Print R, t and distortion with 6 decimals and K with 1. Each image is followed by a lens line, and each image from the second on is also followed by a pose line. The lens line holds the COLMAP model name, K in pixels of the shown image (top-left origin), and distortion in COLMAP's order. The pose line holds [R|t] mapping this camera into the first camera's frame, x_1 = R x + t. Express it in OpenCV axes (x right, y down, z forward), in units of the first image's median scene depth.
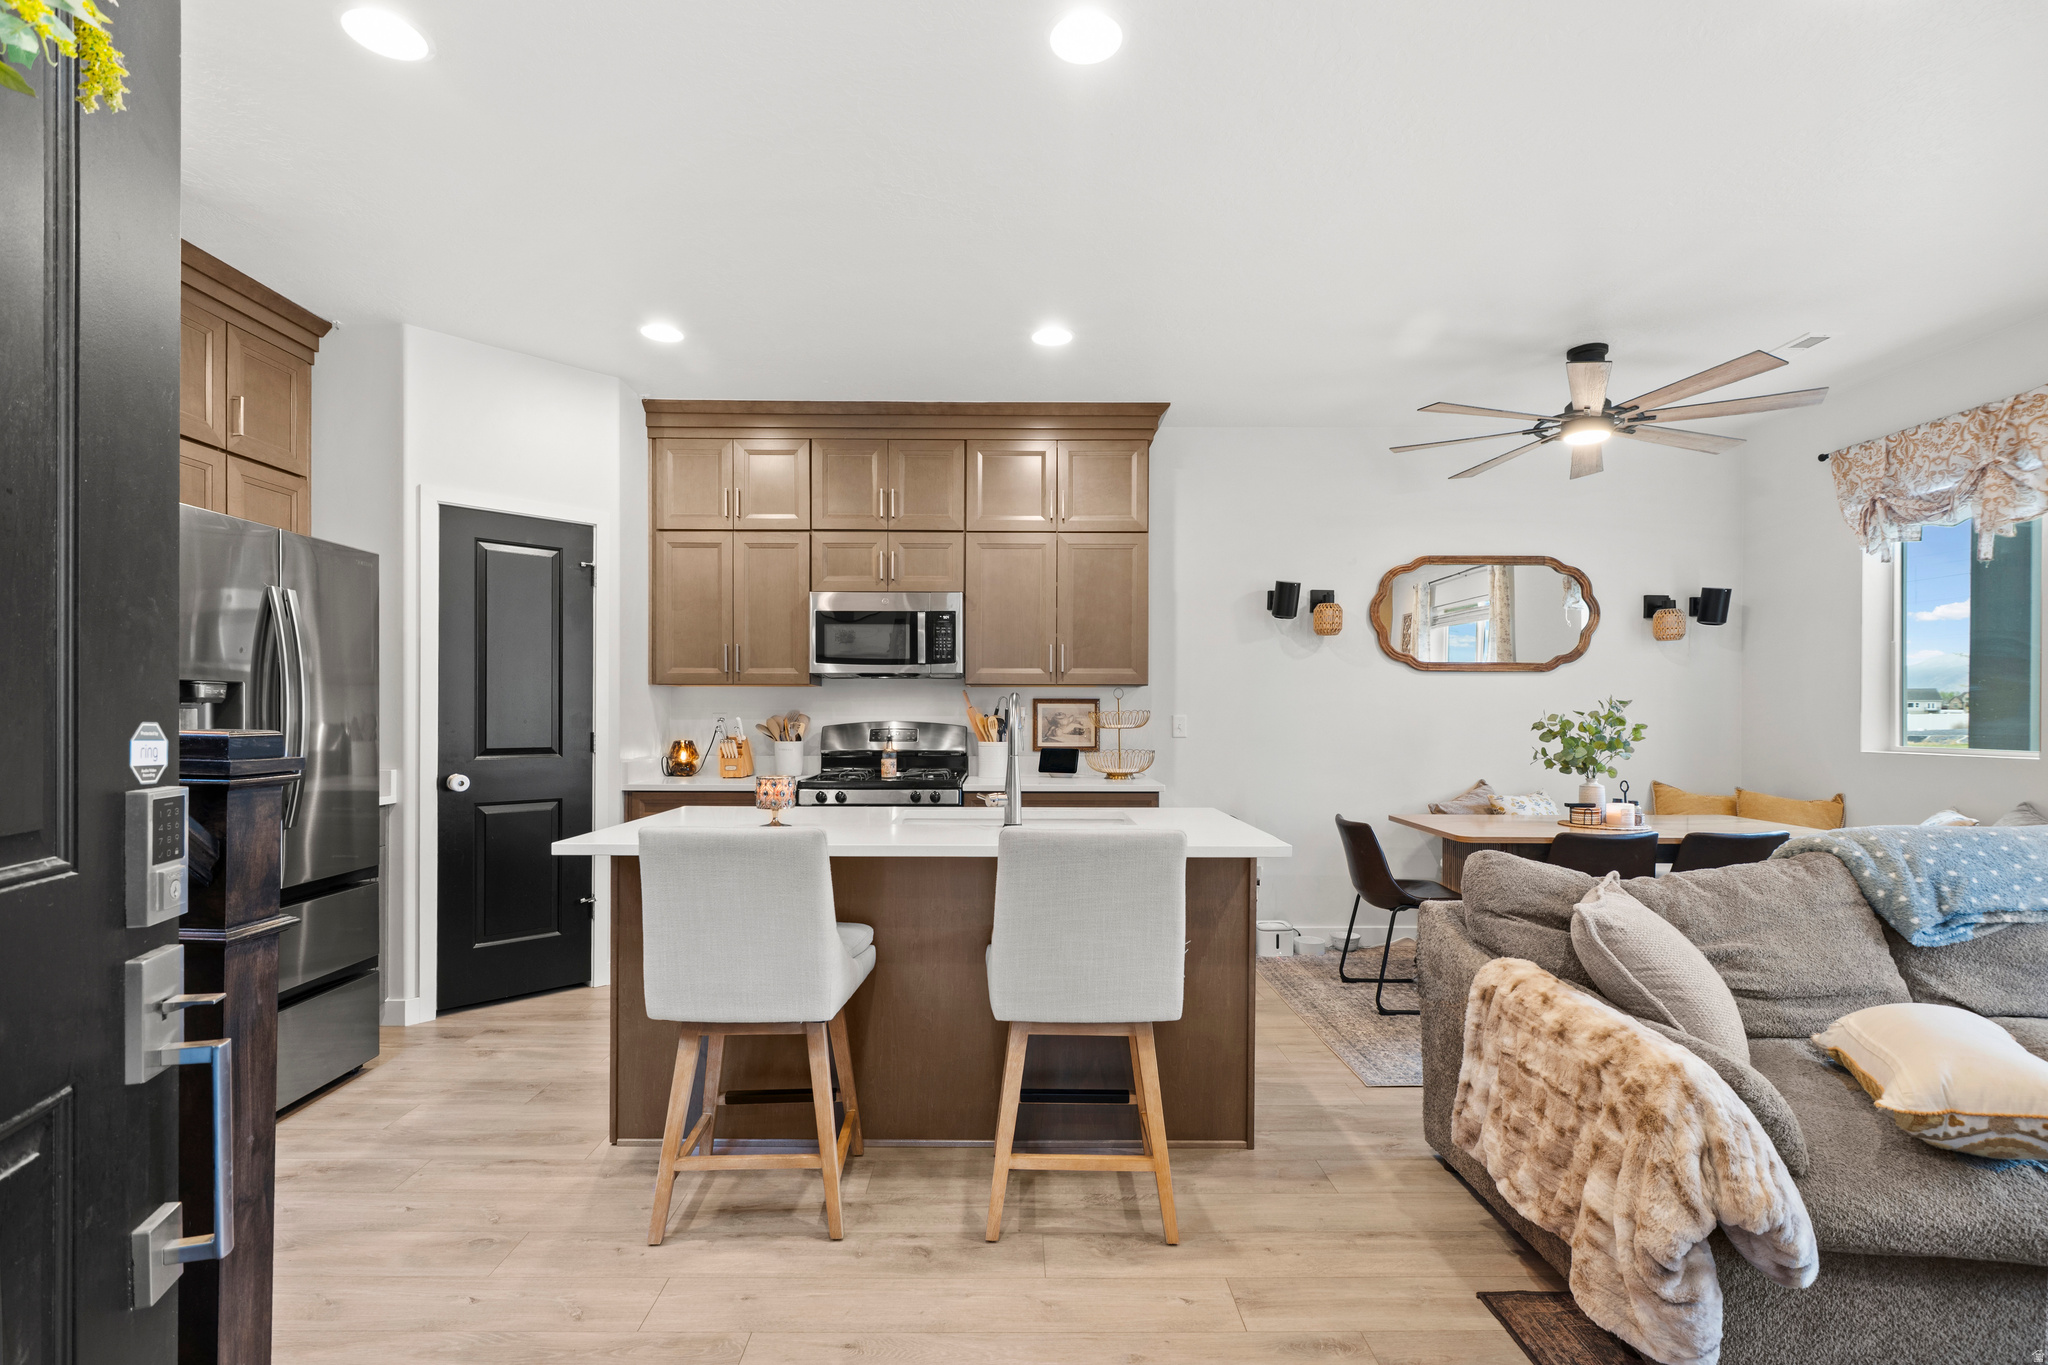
lens RADIAL K [[934.8, 0, 1013.9], [0, 934.8, 715.3], [0, 0, 1]] dist [-0.004409, -0.001145]
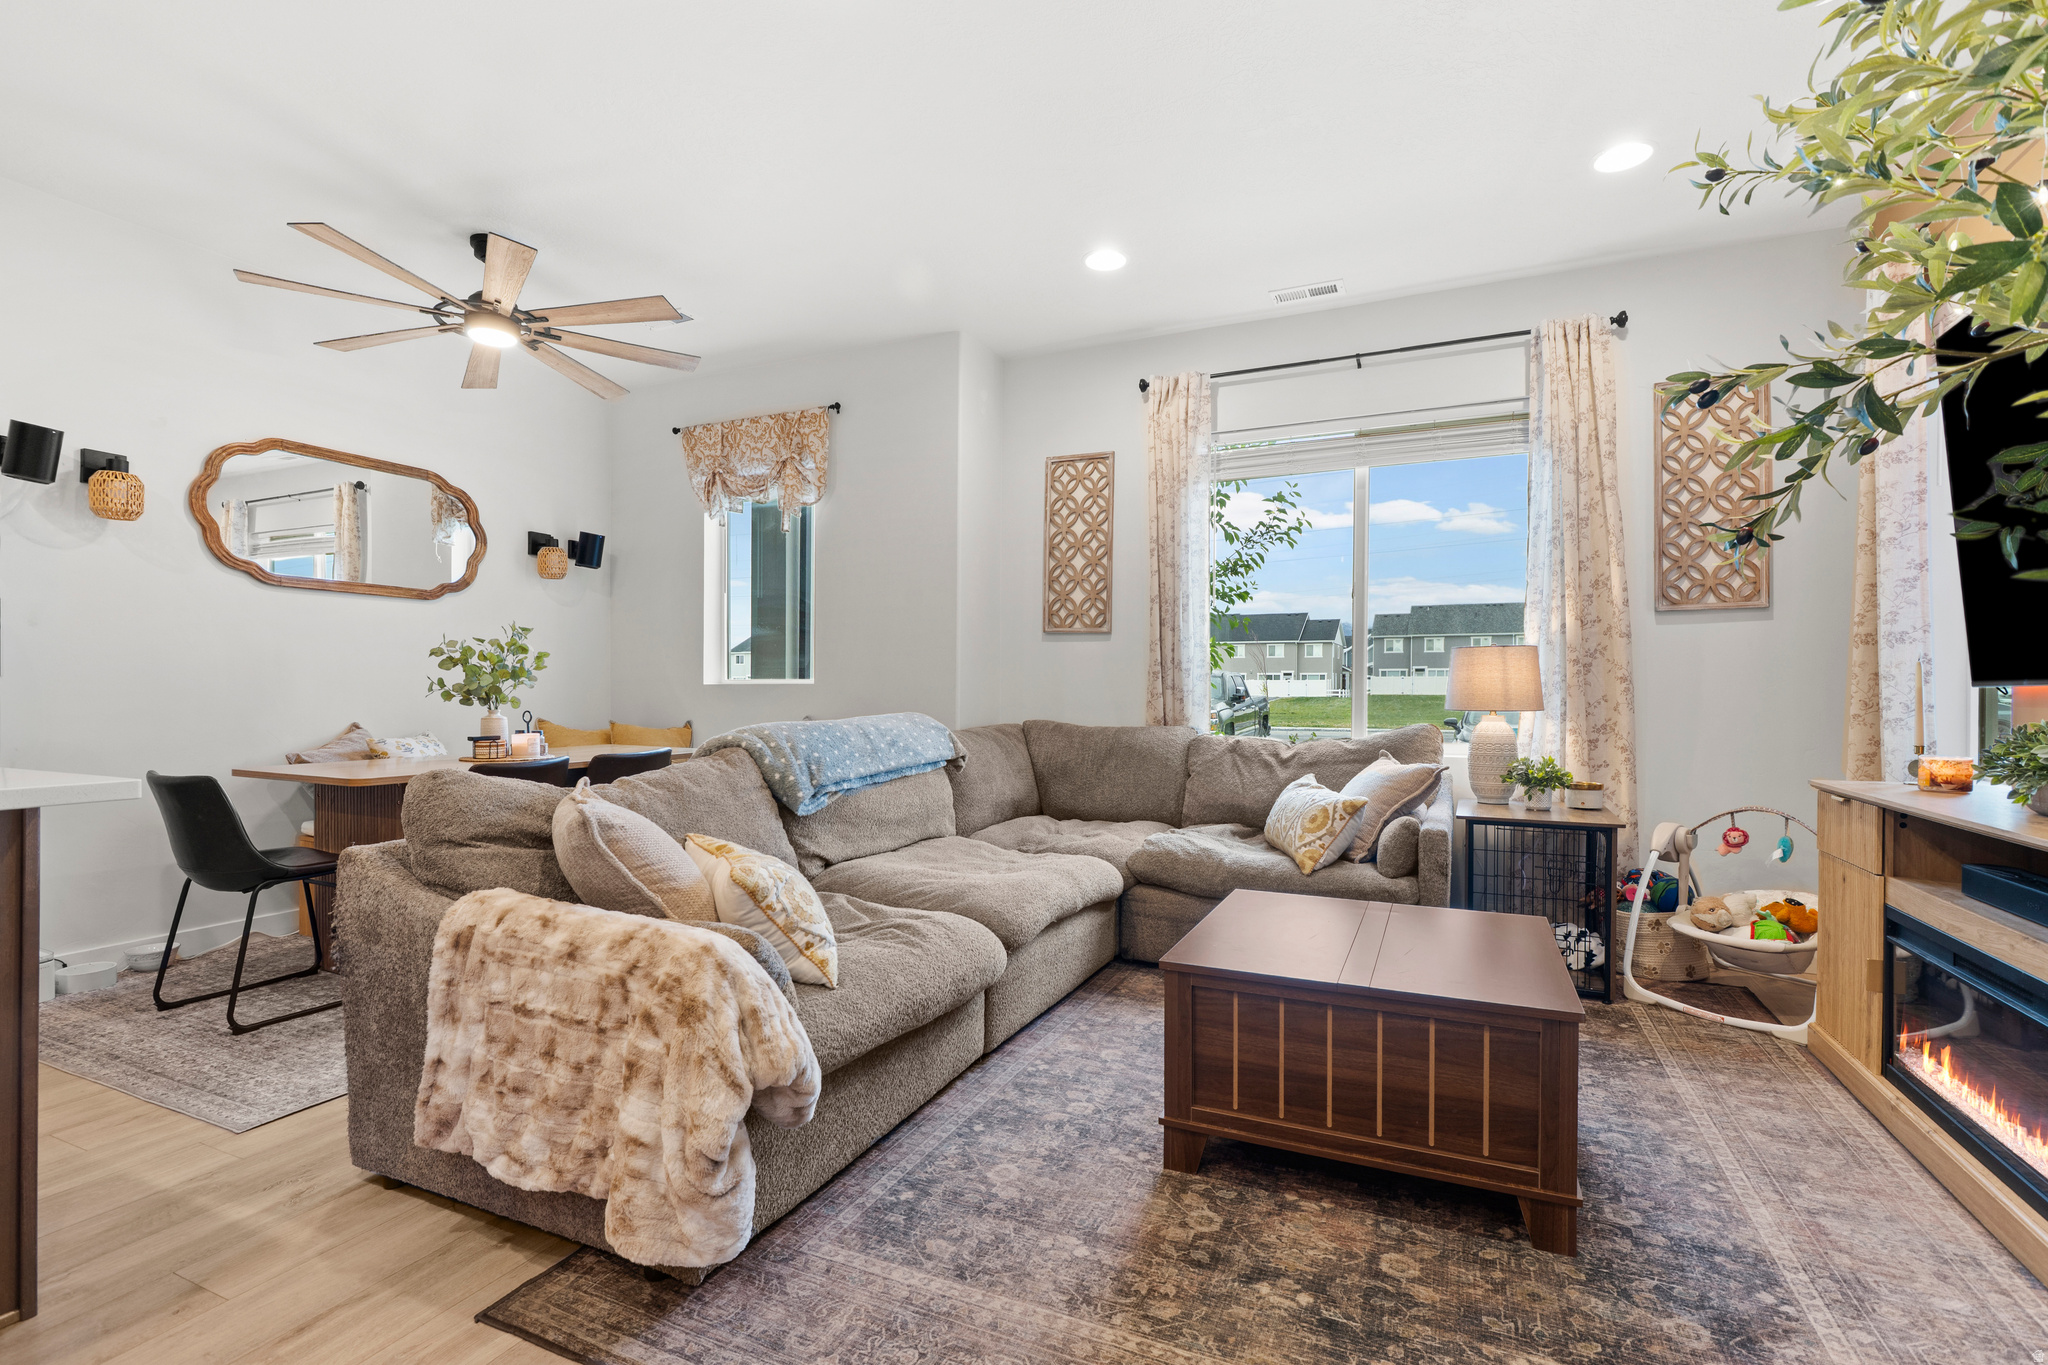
lens RADIAL K [[934.8, 0, 1025.8], [0, 934.8, 699.6], [0, 0, 1]] dist [-0.004409, -0.001145]
pose [[0.421834, -0.012204, 0.906591, -0.003757], [0.000514, 0.999912, 0.013221, 0.049541], [-0.906673, -0.005111, 0.421803, 0.135087]]
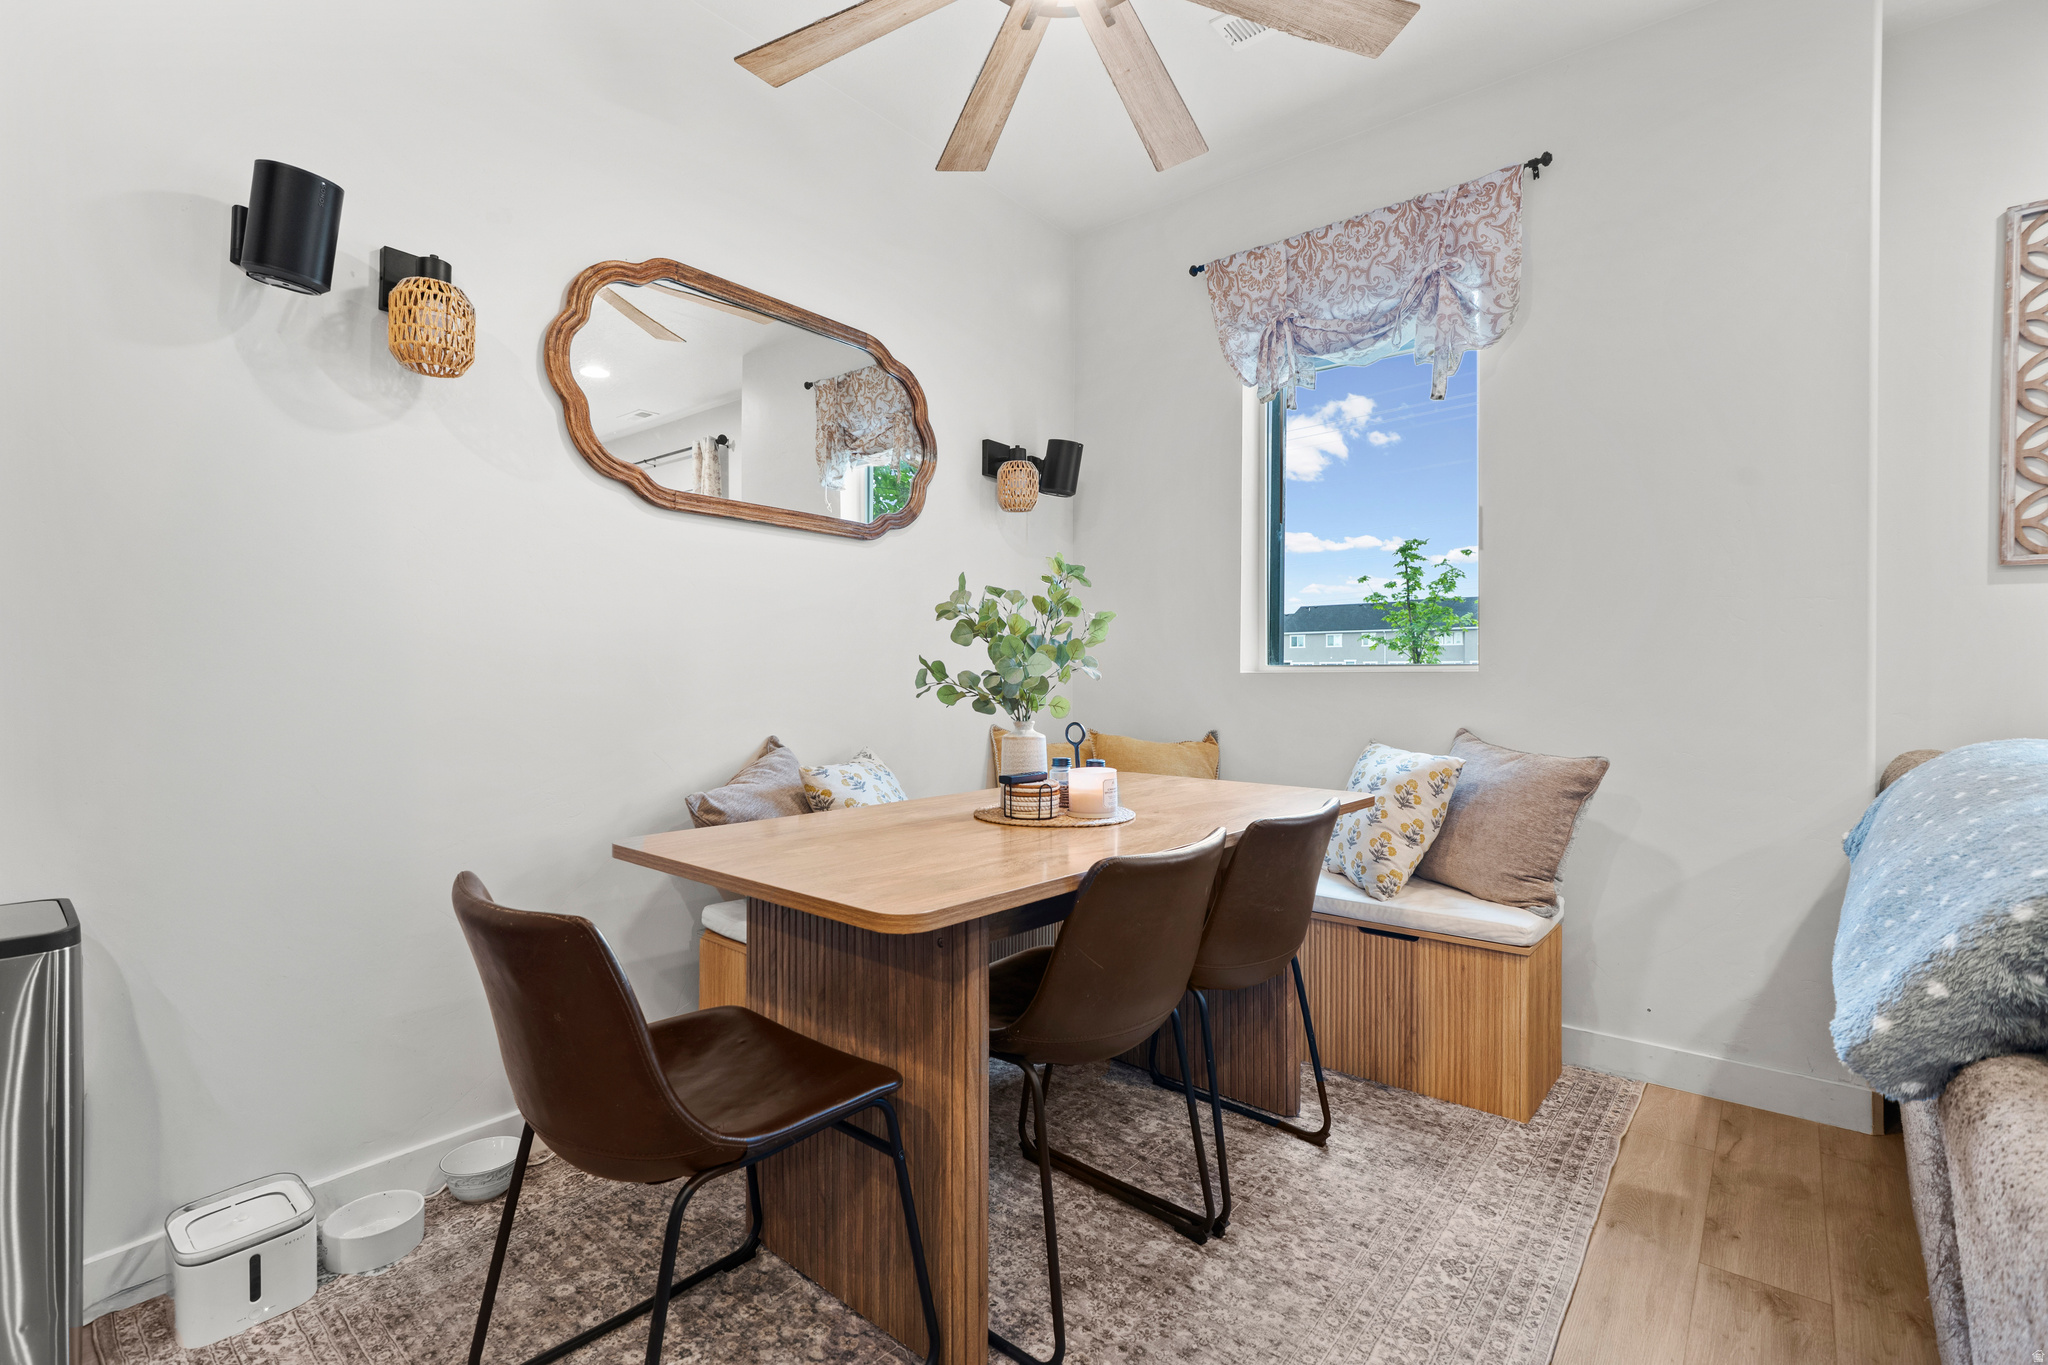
lens RADIAL K [[934.8, 0, 1022.1], [0, 934.8, 680.2], [0, 0, 1]] dist [-0.004409, -0.001145]
pose [[0.645188, -0.003794, 0.764015, 0.262310], [0.004291, 0.999990, 0.001342, 0.049591], [-0.764012, 0.002412, 0.645197, 0.747143]]
